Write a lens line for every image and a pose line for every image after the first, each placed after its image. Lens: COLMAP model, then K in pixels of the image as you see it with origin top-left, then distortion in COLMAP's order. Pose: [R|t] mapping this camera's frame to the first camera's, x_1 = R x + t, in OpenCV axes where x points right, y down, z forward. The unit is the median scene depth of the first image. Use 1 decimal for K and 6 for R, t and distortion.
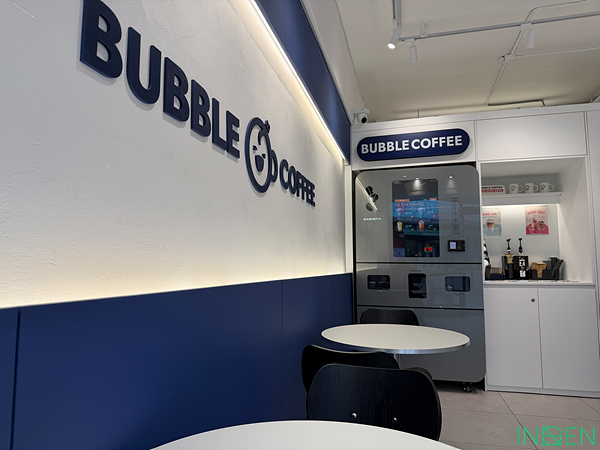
lens RADIAL K [[421.1, 0, 291.8], [0, 421.1, 228.8], [0, 0, 1]] dist [0.064669, -0.085403]
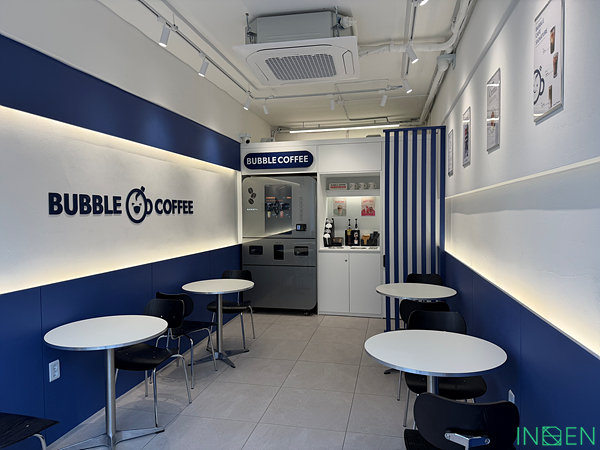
lens RADIAL K [[421.1, 0, 301.6], [0, 421.1, 231.5], [0, 0, 1]] dist [0.064669, -0.085403]
pose [[0.998484, -0.007941, 0.054459, 0.288920], [0.000611, 0.991072, 0.133328, -0.149264], [-0.055031, -0.133093, 0.989575, -0.543904]]
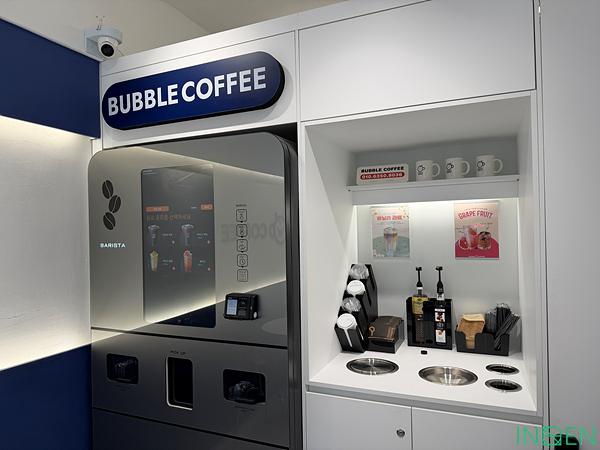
lens RADIAL K [[421.1, 0, 299.3], [0, 421.1, 228.2], [0, 0, 1]] dist [0.064669, -0.085403]
pose [[0.988656, -0.018807, -0.149013, 0.498077], [0.031510, 0.996022, 0.083354, -0.080300], [0.146852, -0.087104, 0.985316, 0.529666]]
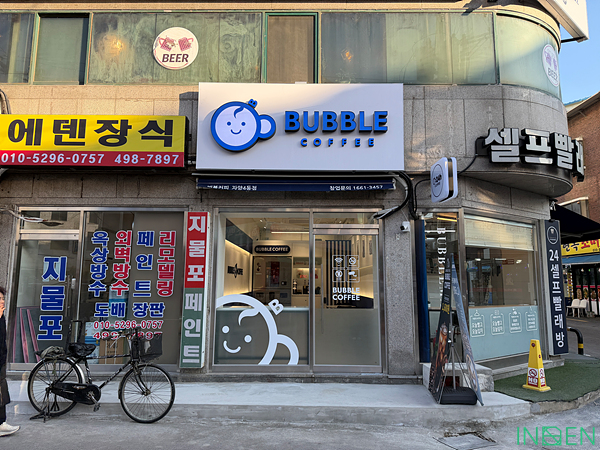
lens RADIAL K [[421.1, 0, 301.8], [0, 421.1, 224.6], [0, 0, 1]] dist [0.064669, -0.085403]
pose [[0.968779, 0.042246, 0.244302, -0.266856], [-0.031151, 0.998308, -0.049106, -0.238954], [-0.245963, 0.039963, 0.968455, -2.040121]]
